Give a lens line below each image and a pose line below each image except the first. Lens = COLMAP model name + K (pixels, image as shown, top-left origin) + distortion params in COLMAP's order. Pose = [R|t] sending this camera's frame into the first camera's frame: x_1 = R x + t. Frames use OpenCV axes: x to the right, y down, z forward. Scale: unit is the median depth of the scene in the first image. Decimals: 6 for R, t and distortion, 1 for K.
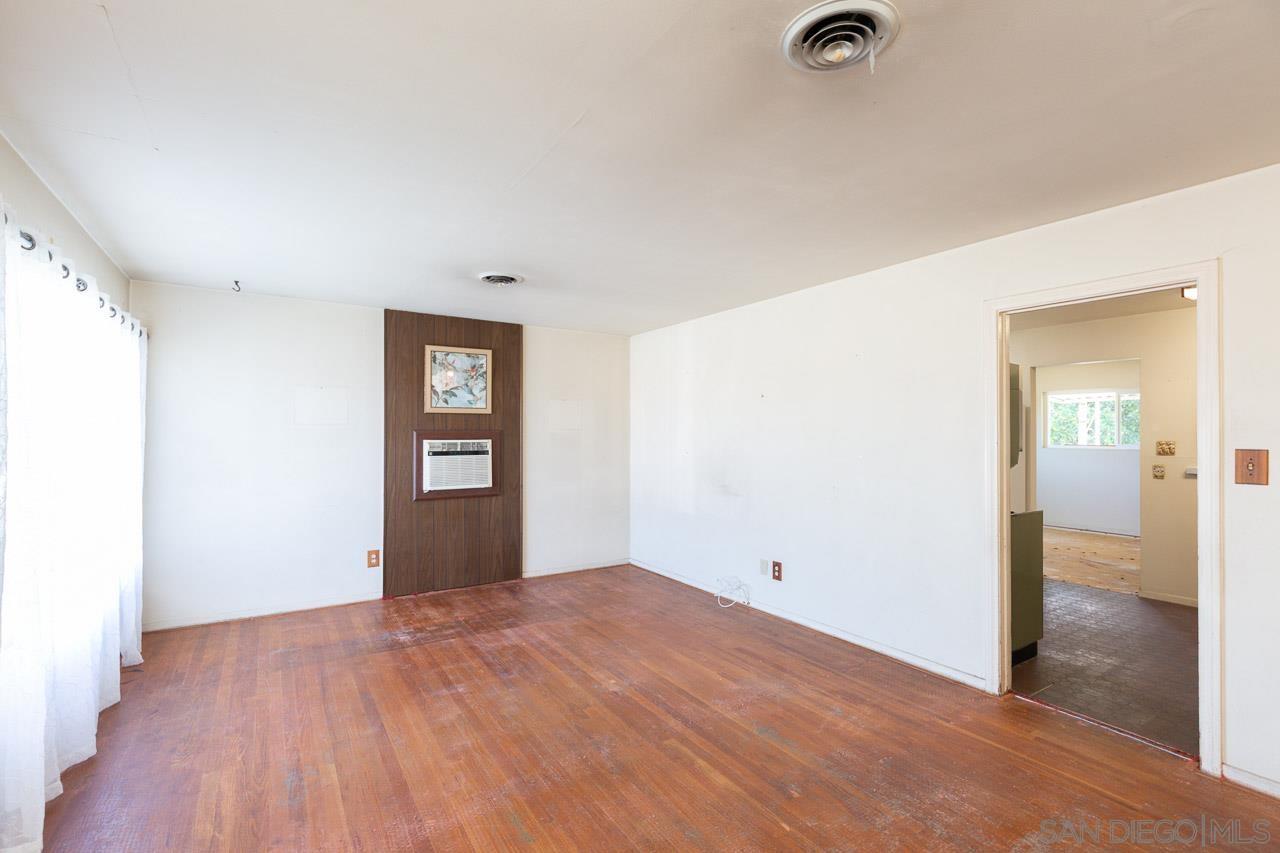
lens RADIAL K [[565.3, 0, 627.6], [0, 565.3, 431.3], [0, 0, 1]] dist [0.012059, -0.000193]
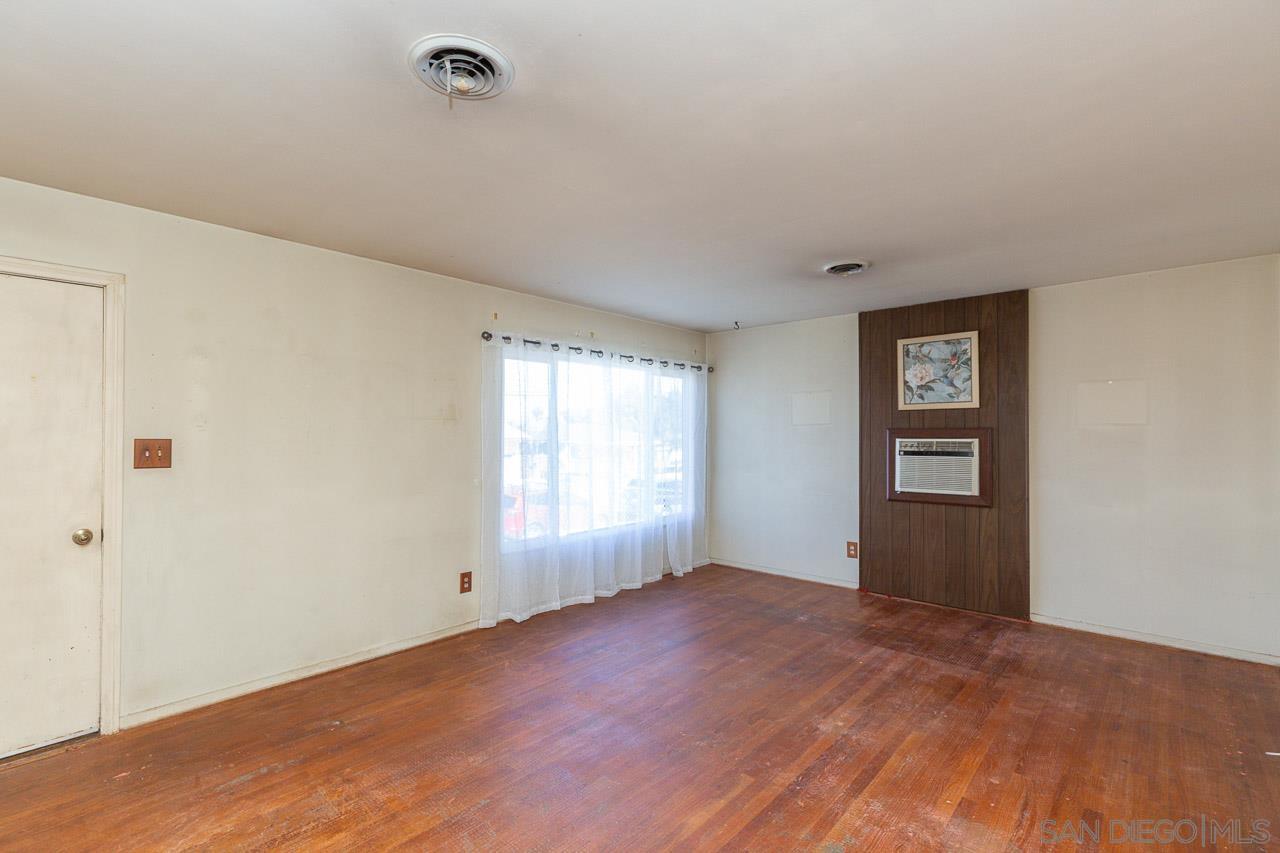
lens RADIAL K [[565.3, 0, 627.6], [0, 565.3, 431.3], [0, 0, 1]] dist [0.012059, -0.000193]
pose [[0.279438, -0.008020, -0.960130, 0.437387], [0.006919, 0.999956, -0.006339, 0.005825], [0.960139, -0.004872, 0.279481, 0.288359]]
